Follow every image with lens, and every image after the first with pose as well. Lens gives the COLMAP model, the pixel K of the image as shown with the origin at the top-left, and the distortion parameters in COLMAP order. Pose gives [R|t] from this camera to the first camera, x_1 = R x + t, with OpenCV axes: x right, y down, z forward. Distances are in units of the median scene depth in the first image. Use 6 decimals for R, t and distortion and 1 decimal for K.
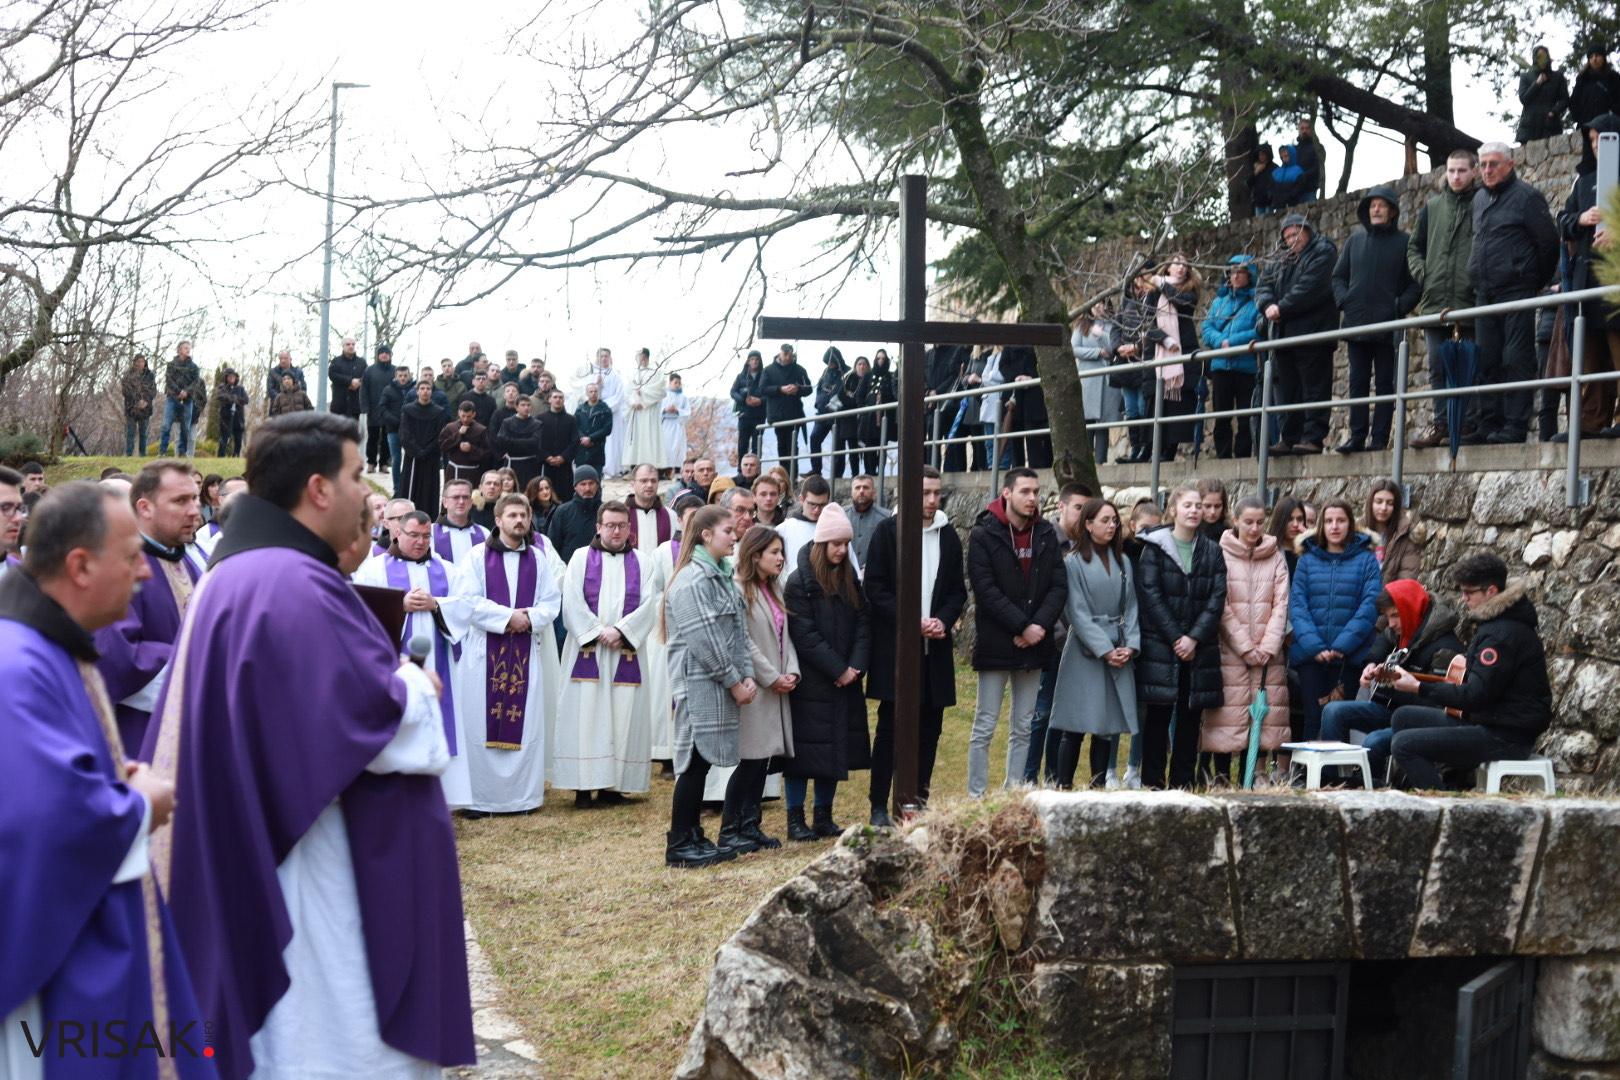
lens RADIAL K [[2315.0, 0, 810.0], [0, 2315.0, 540.0], [0, 0, 1]] dist [-0.087853, -0.102521]
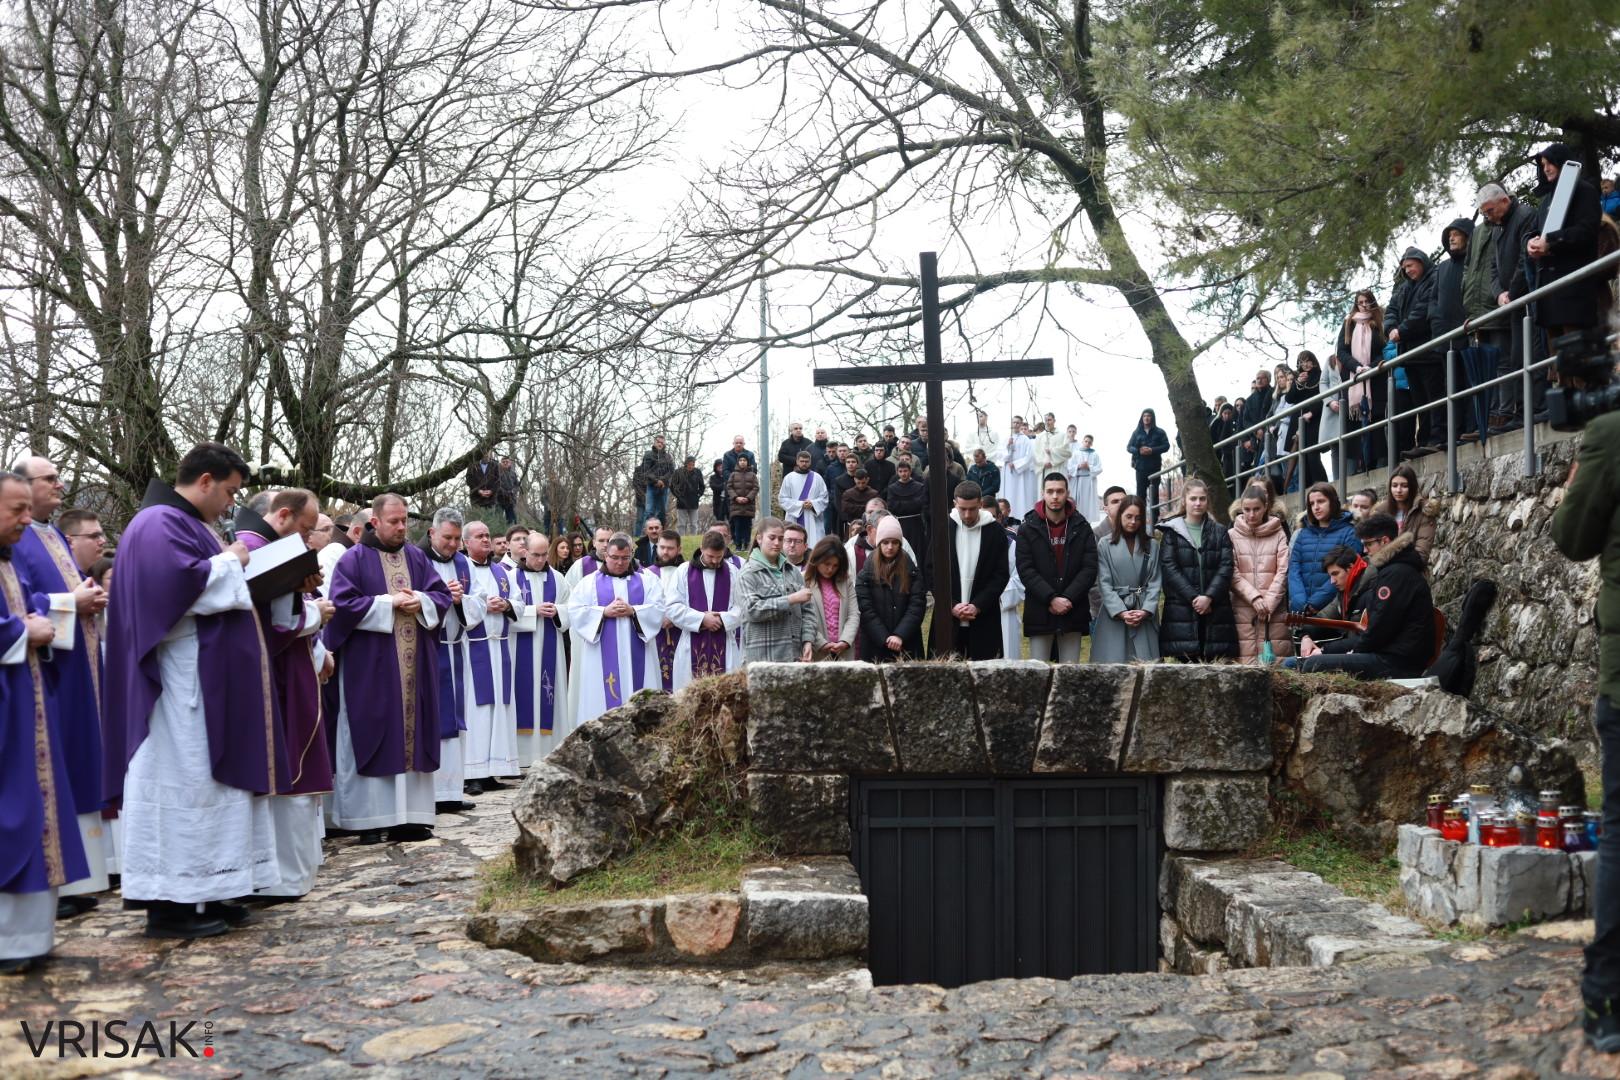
lens RADIAL K [[2315.0, 0, 810.0], [0, 2315.0, 540.0], [0, 0, 1]] dist [-0.087853, -0.102521]
pose [[0.962025, -0.058456, -0.266630, 0.532439], [0.048630, 0.997877, -0.043313, 0.094793], [0.268596, 0.028702, 0.962825, -0.443555]]
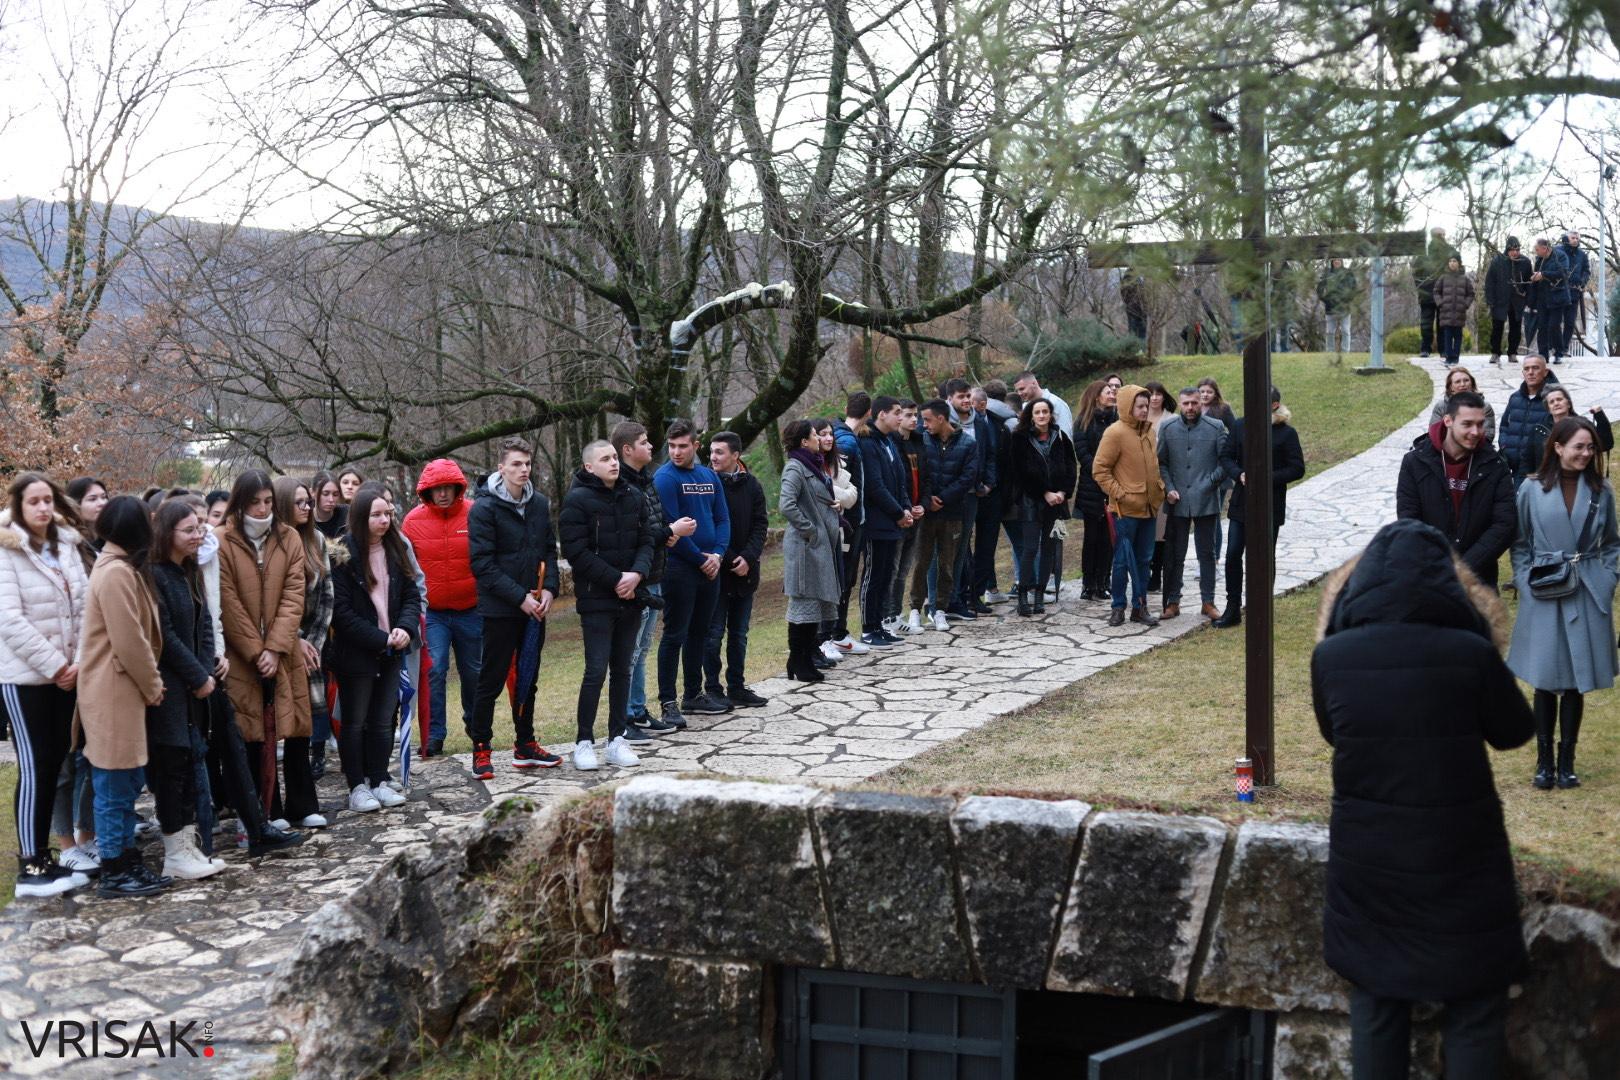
lens RADIAL K [[2315.0, 0, 810.0], [0, 2315.0, 540.0], [0, 0, 1]] dist [-0.087853, -0.102521]
pose [[0.822018, 0.007022, -0.569418, 0.708065], [0.024427, 0.998569, 0.047577, -0.037324], [0.568937, -0.053018, 0.820670, 0.229534]]
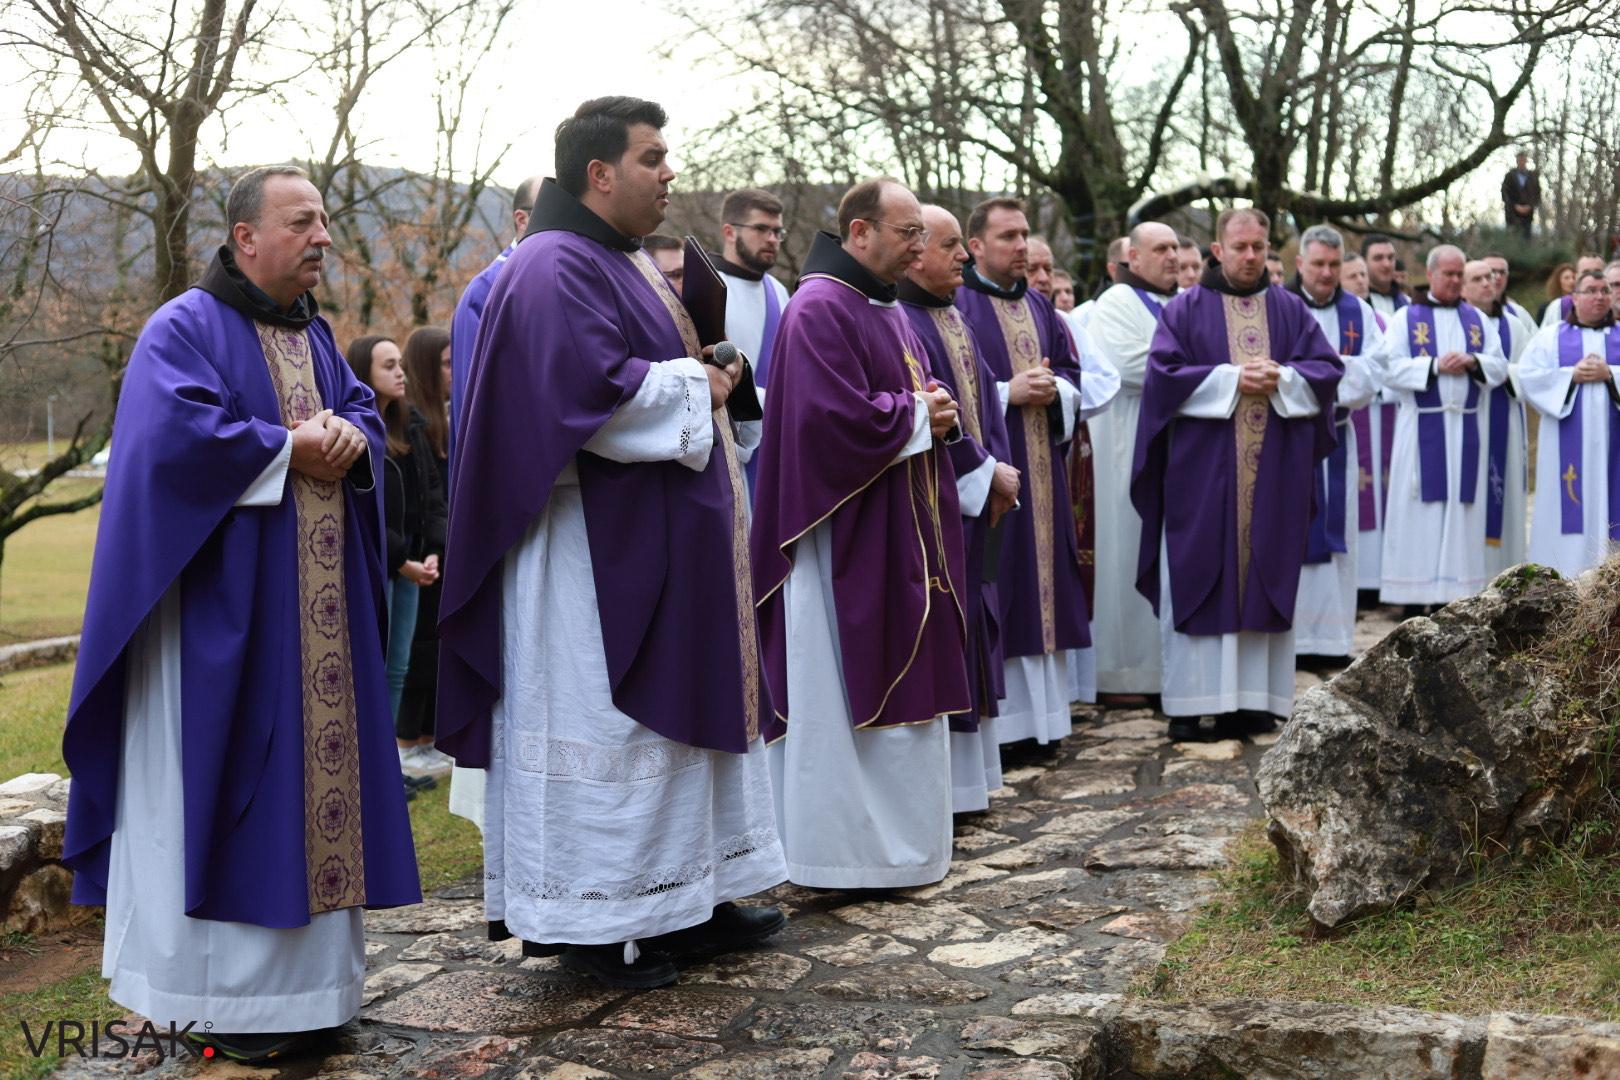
lens RADIAL K [[2337.1, 0, 810.0], [0, 2337.1, 540.0], [0, 0, 1]] dist [-0.100923, -0.066909]
pose [[0.751398, 0.023714, -0.659423, 0.377246], [0.022774, 0.997827, 0.061834, 0.054900], [0.659456, -0.061479, 0.749225, 0.188270]]
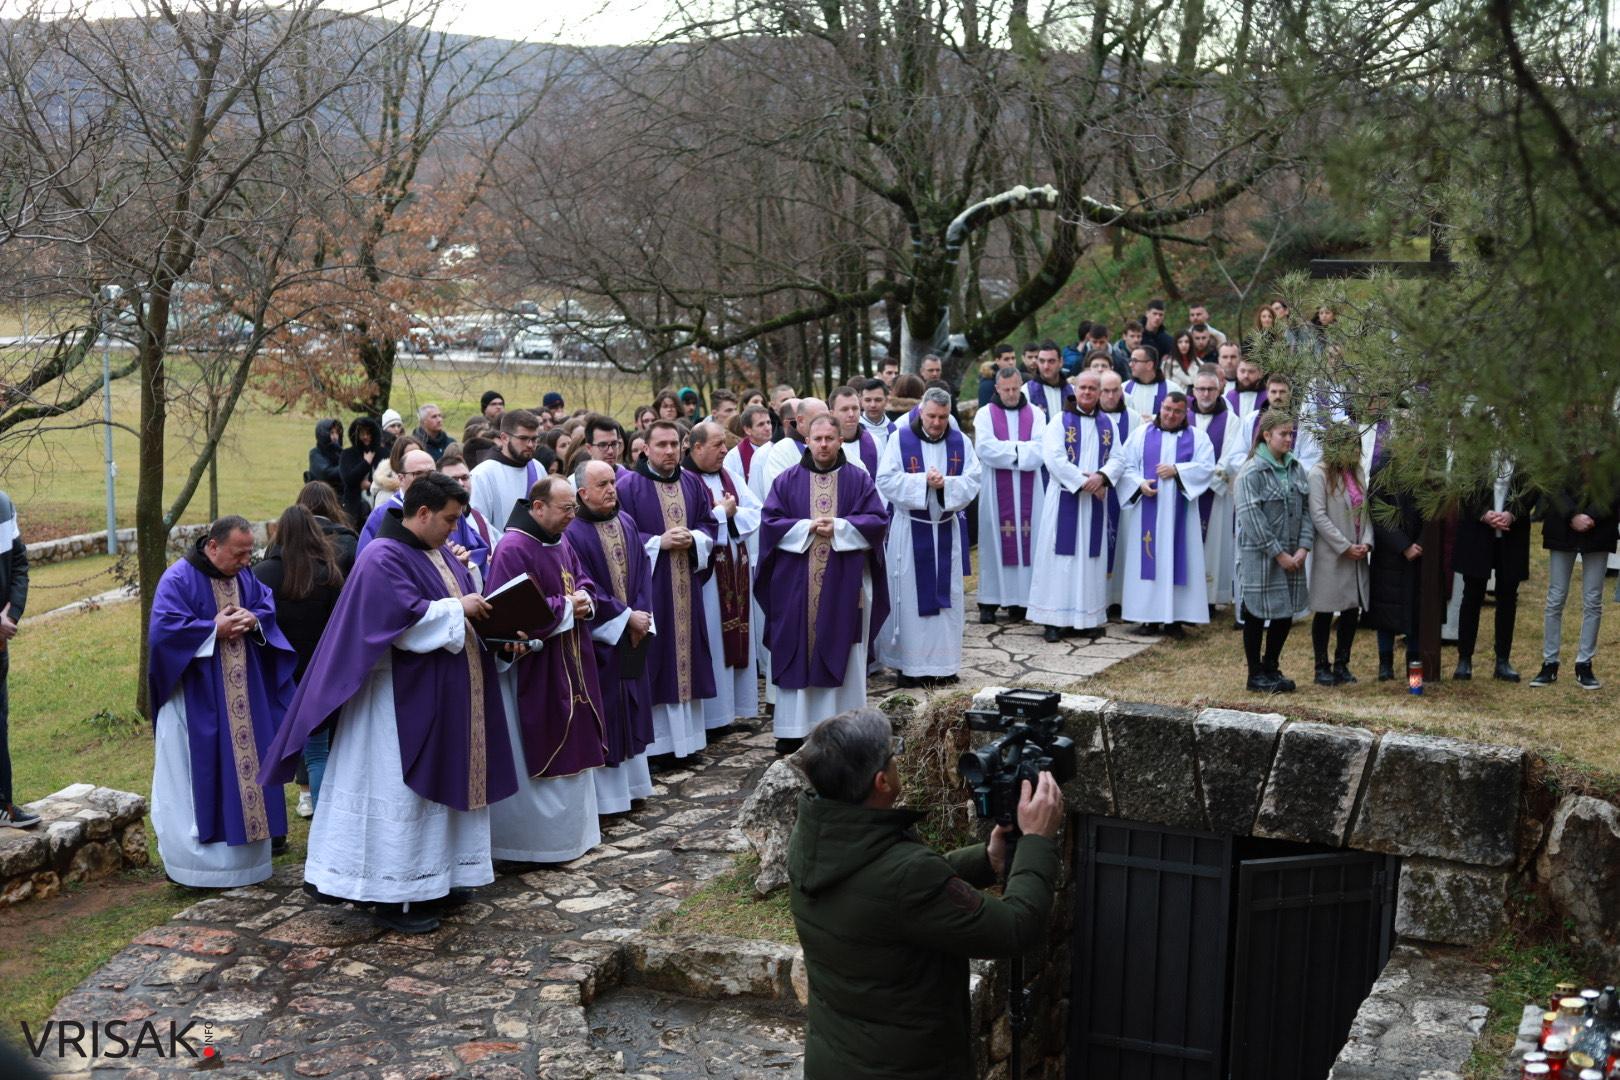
lens RADIAL K [[2315.0, 0, 810.0], [0, 2315.0, 540.0], [0, 0, 1]] dist [-0.087853, -0.102521]
pose [[0.759839, 0.072136, -0.646096, 0.957068], [0.010647, 0.992311, 0.123313, -0.169530], [0.650024, -0.100577, 0.753229, -0.194583]]
